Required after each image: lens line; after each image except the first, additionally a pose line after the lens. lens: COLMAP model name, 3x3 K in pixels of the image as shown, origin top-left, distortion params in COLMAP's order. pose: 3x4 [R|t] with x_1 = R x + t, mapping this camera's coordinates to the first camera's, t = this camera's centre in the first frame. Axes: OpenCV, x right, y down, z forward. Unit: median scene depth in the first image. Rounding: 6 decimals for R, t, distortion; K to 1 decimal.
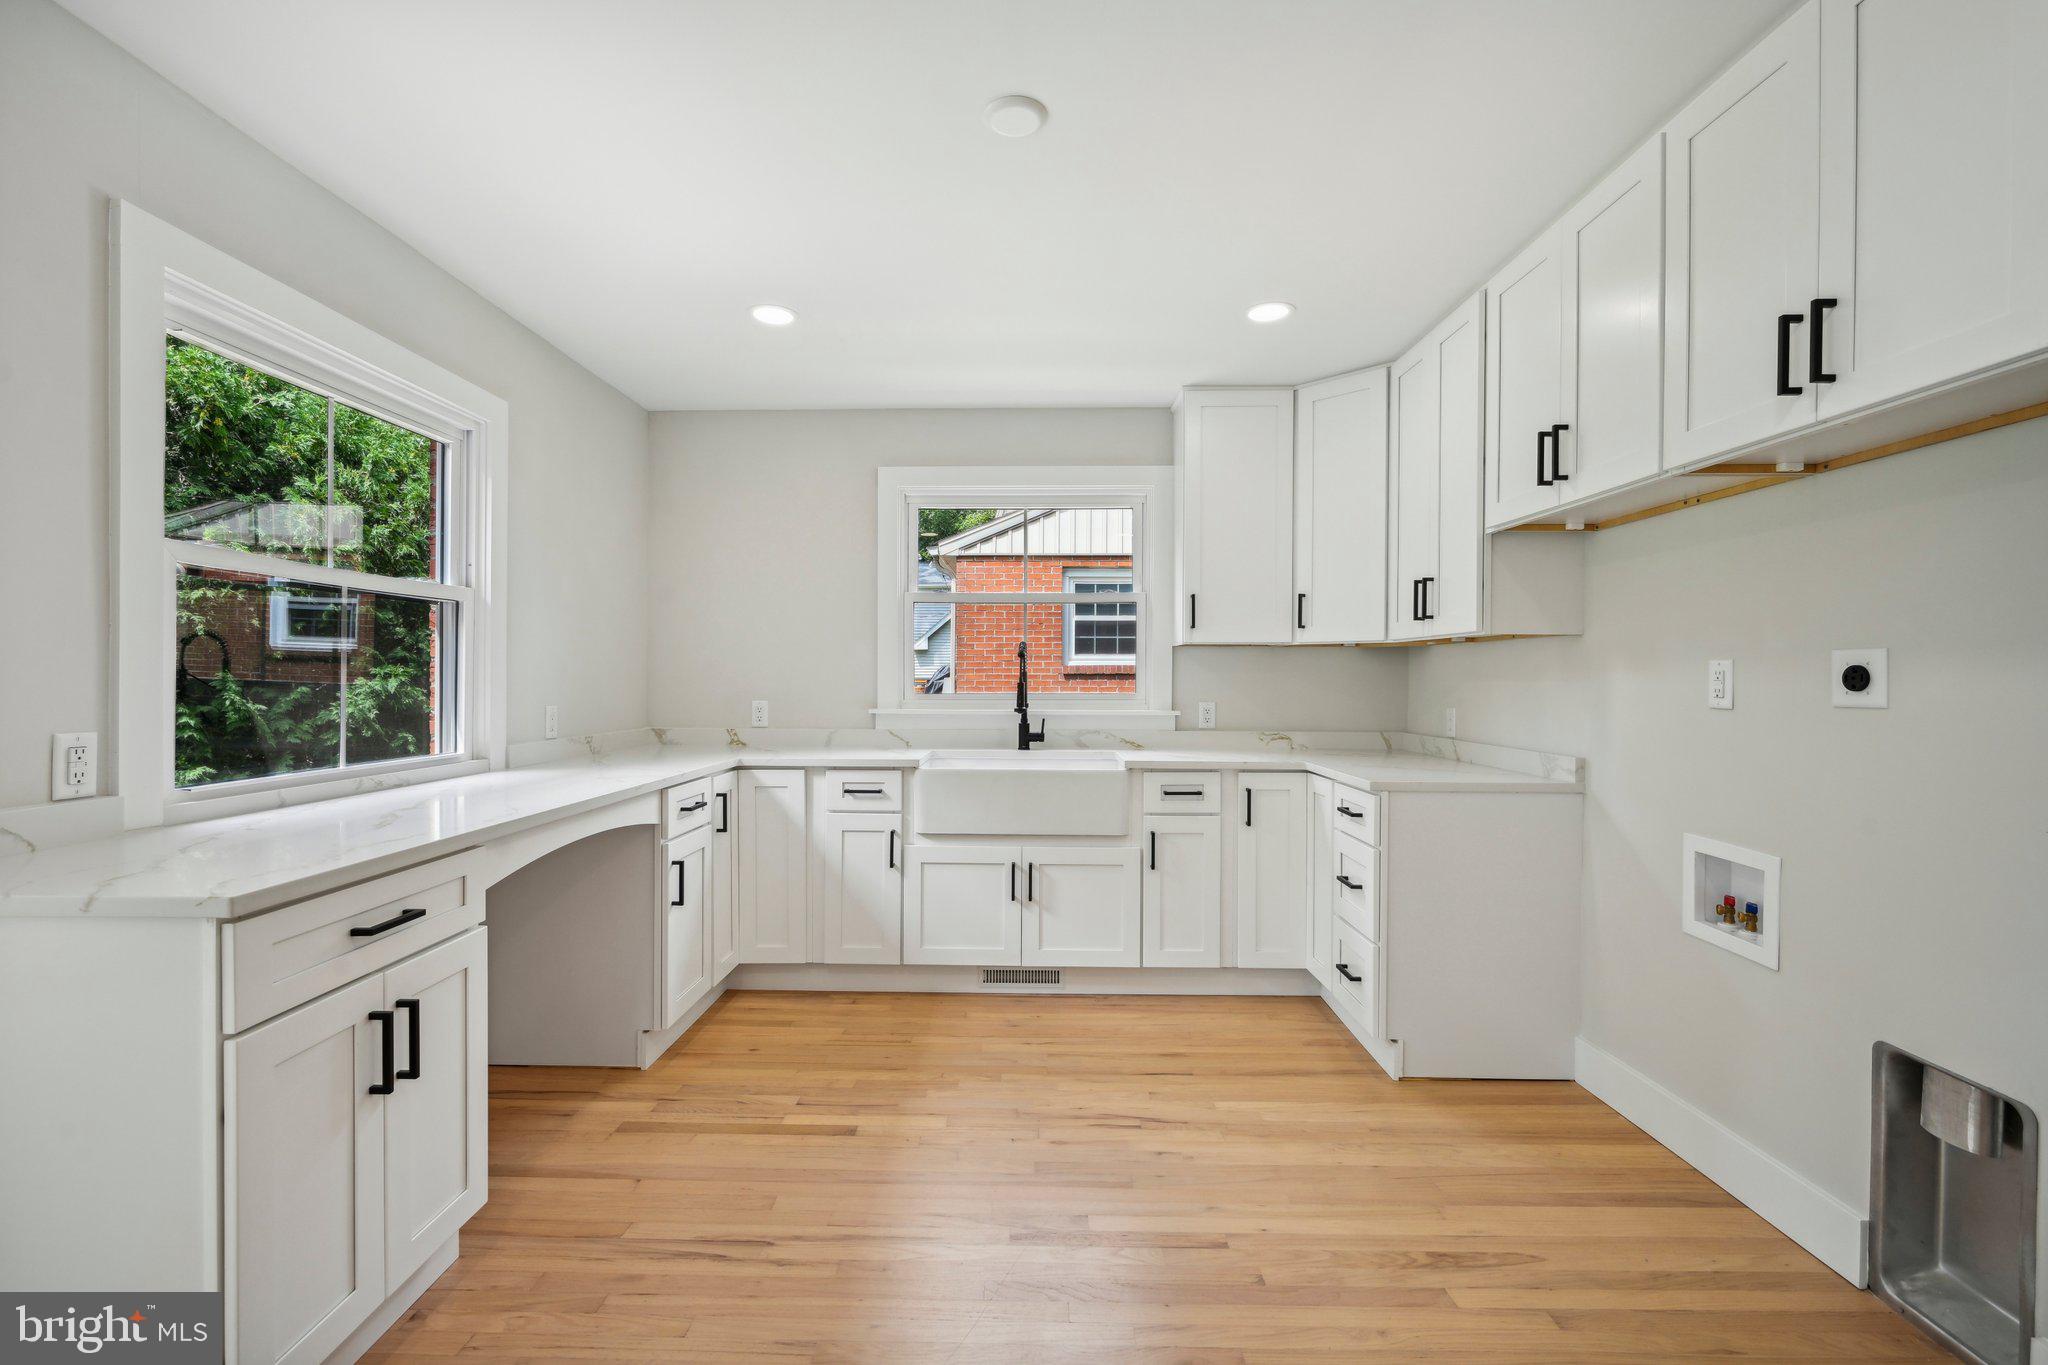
lens RADIAL K [[903.1, 0, 1019.3], [0, 903.1, 678.3], [0, 0, 1]] dist [-0.001936, 0.002267]
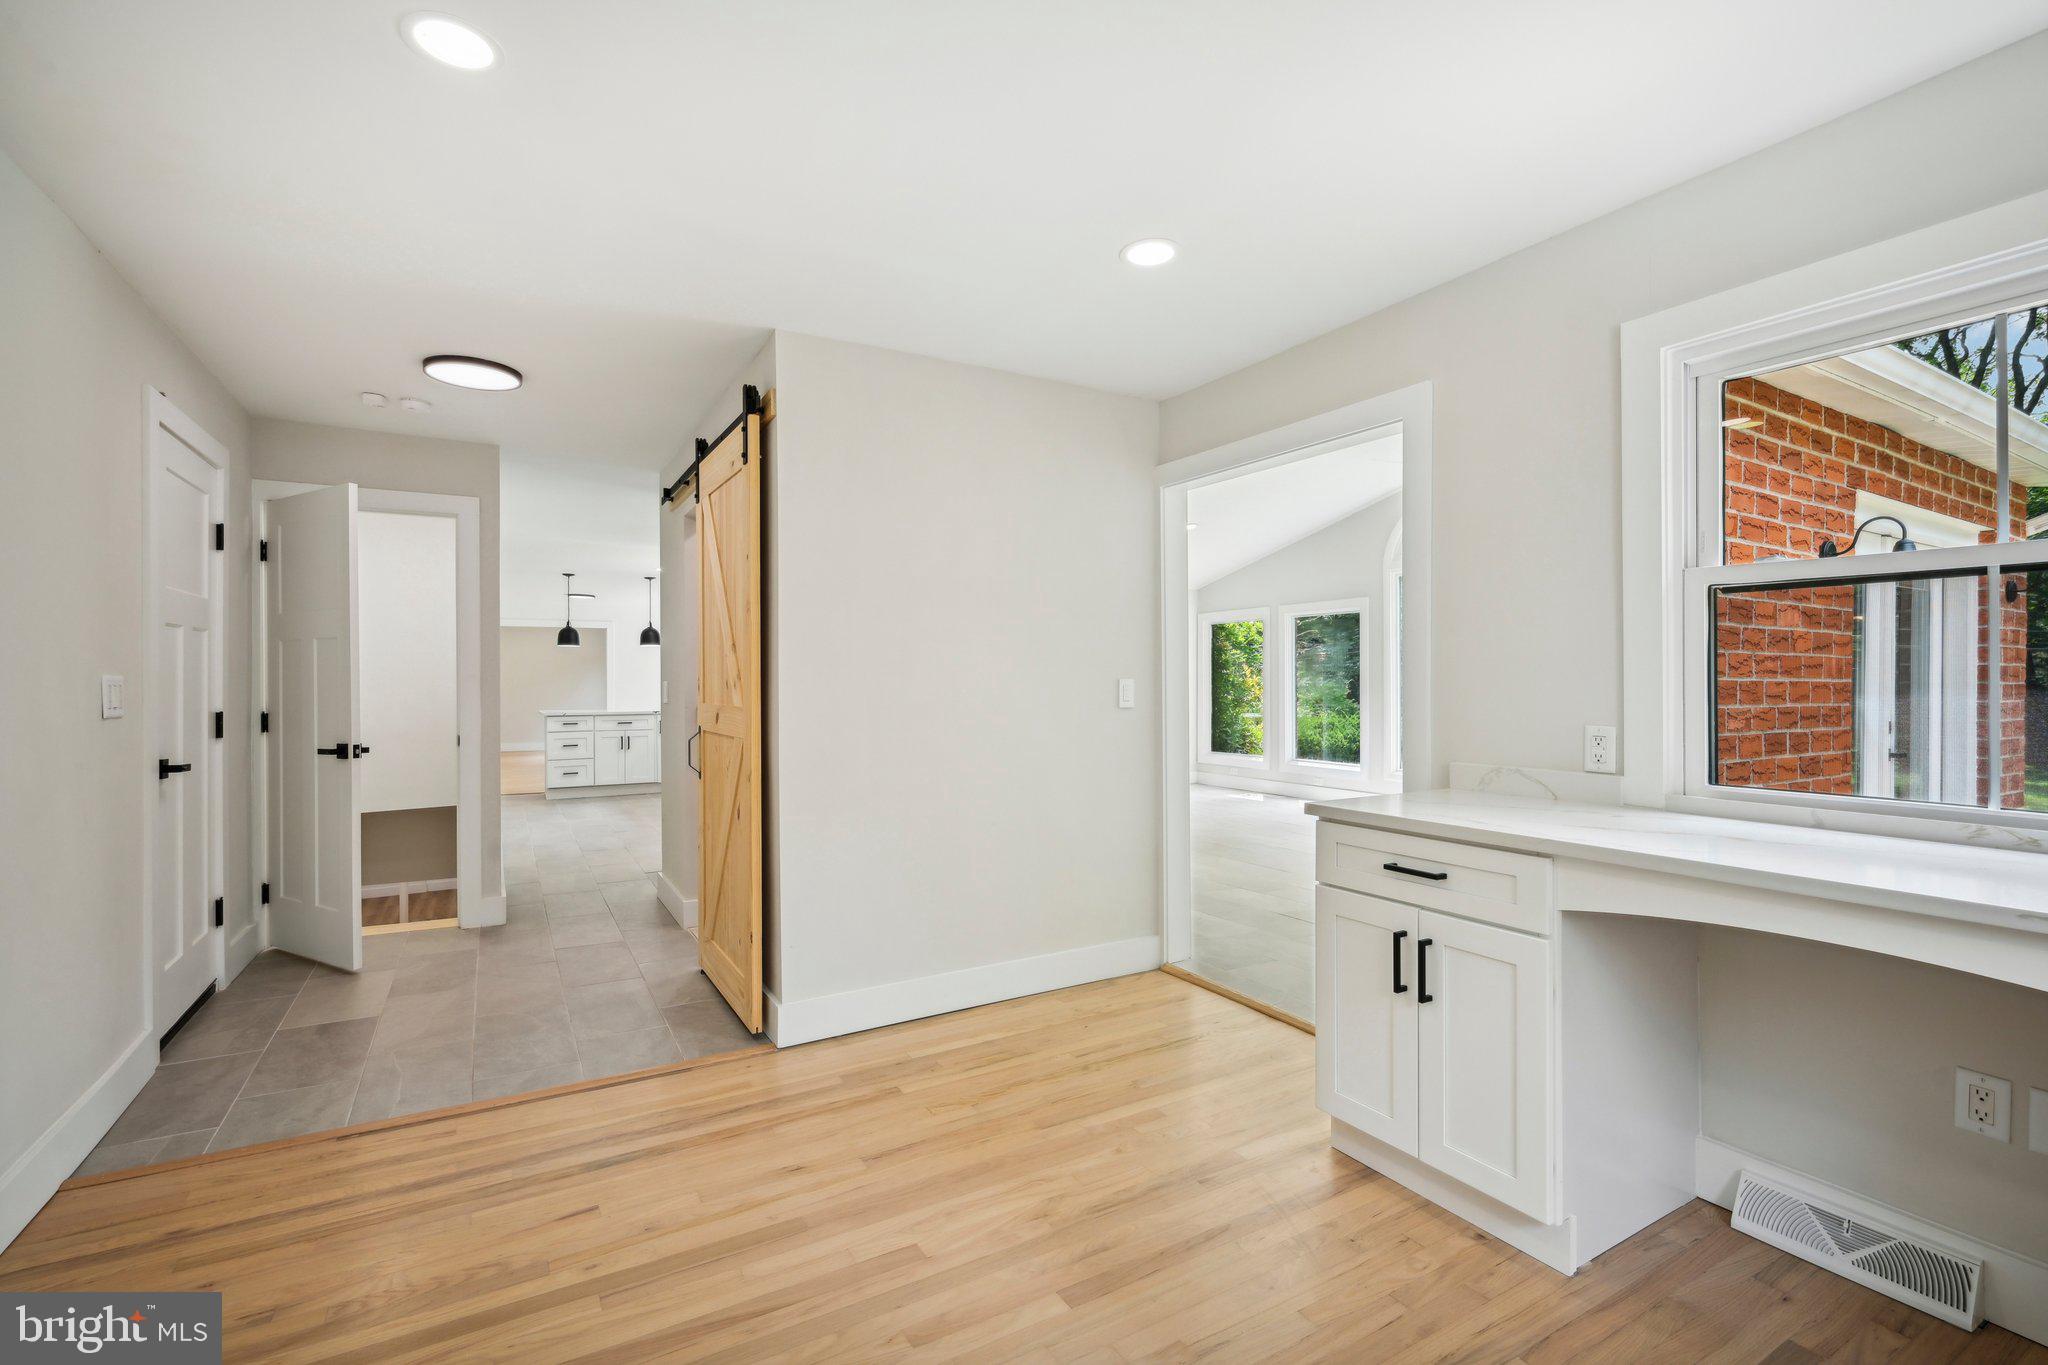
lens RADIAL K [[903.1, 0, 1017.0], [0, 903.1, 692.2], [0, 0, 1]] dist [-0.001936, 0.002267]
pose [[-0.855349, 0.001950, -0.518049, 0.448979], [-0.001474, 0.999980, 0.006197, 0.000203], [0.518050, 0.006064, -0.855329, 1.701874]]
